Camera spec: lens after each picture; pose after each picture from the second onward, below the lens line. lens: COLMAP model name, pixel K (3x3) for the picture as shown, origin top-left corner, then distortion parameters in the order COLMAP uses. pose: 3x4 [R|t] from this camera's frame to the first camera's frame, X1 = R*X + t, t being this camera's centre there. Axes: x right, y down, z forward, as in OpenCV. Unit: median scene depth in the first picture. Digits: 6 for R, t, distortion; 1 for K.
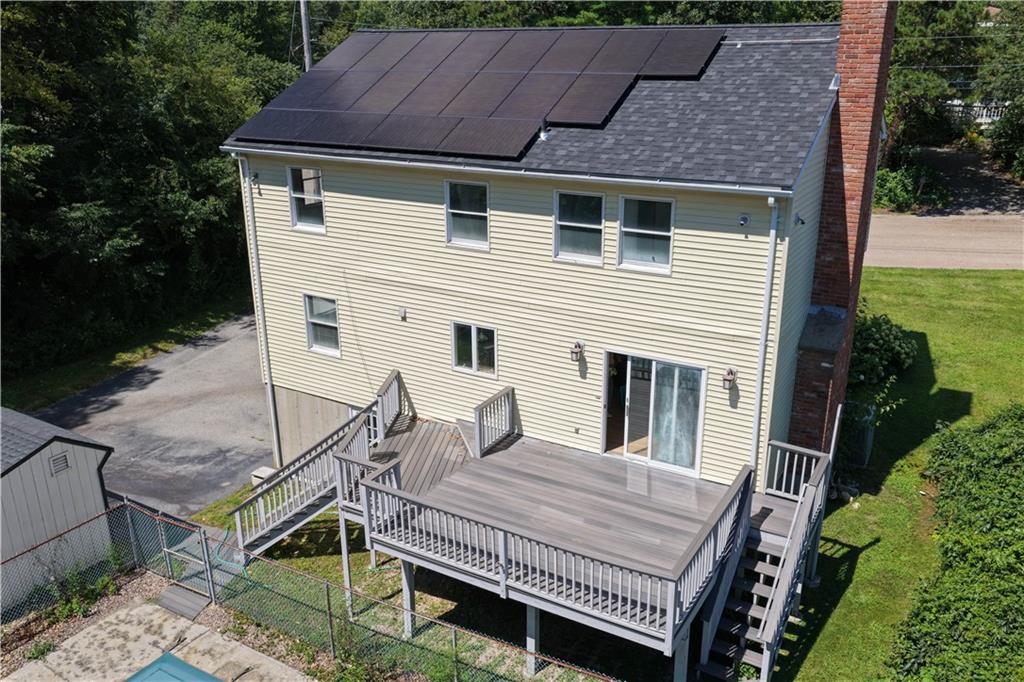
lens RADIAL K [[843.5, 0, 512.0], [0, 843.5, 341.0], [0, 0, 1]] dist [0.000825, -0.000002]
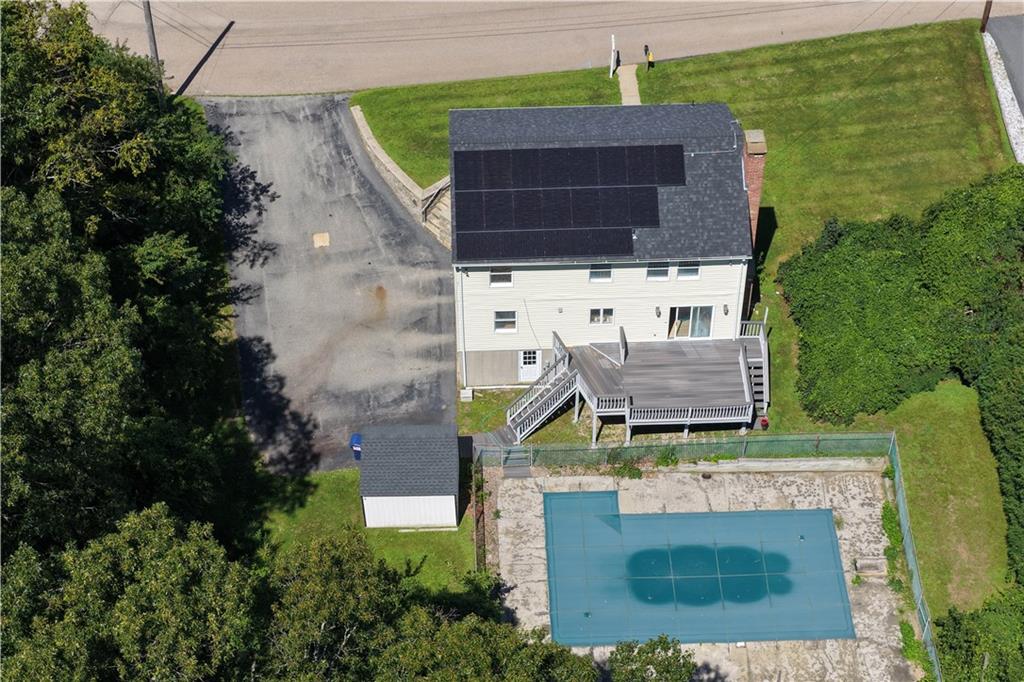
lens RADIAL K [[1941.0, 0, 512.0], [0, 1941.0, 341.0], [0, 0, 1]] dist [0.116611, 0.088769]
pose [[0.852201, -0.386534, 0.352627, -1.994037], [0.180040, 0.849443, 0.496016, -2.415196], [-0.491263, -0.359218, 0.793488, -2.793299]]
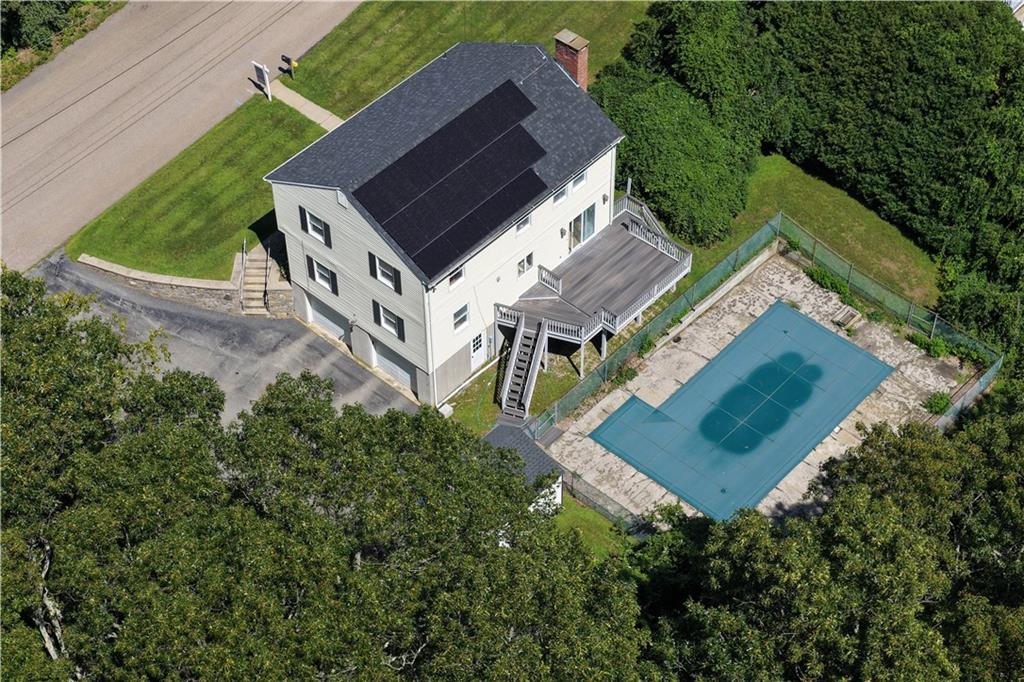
lens RADIAL K [[1941.0, 0, 512.0], [0, 1941.0, 341.0], [0, 0, 1]] dist [0.116611, 0.088769]
pose [[0.202169, -0.713759, 0.670579, -3.553930], [0.326450, 0.694672, 0.640984, -3.079998], [-0.923341, 0.089324, 0.373447, -0.809574]]
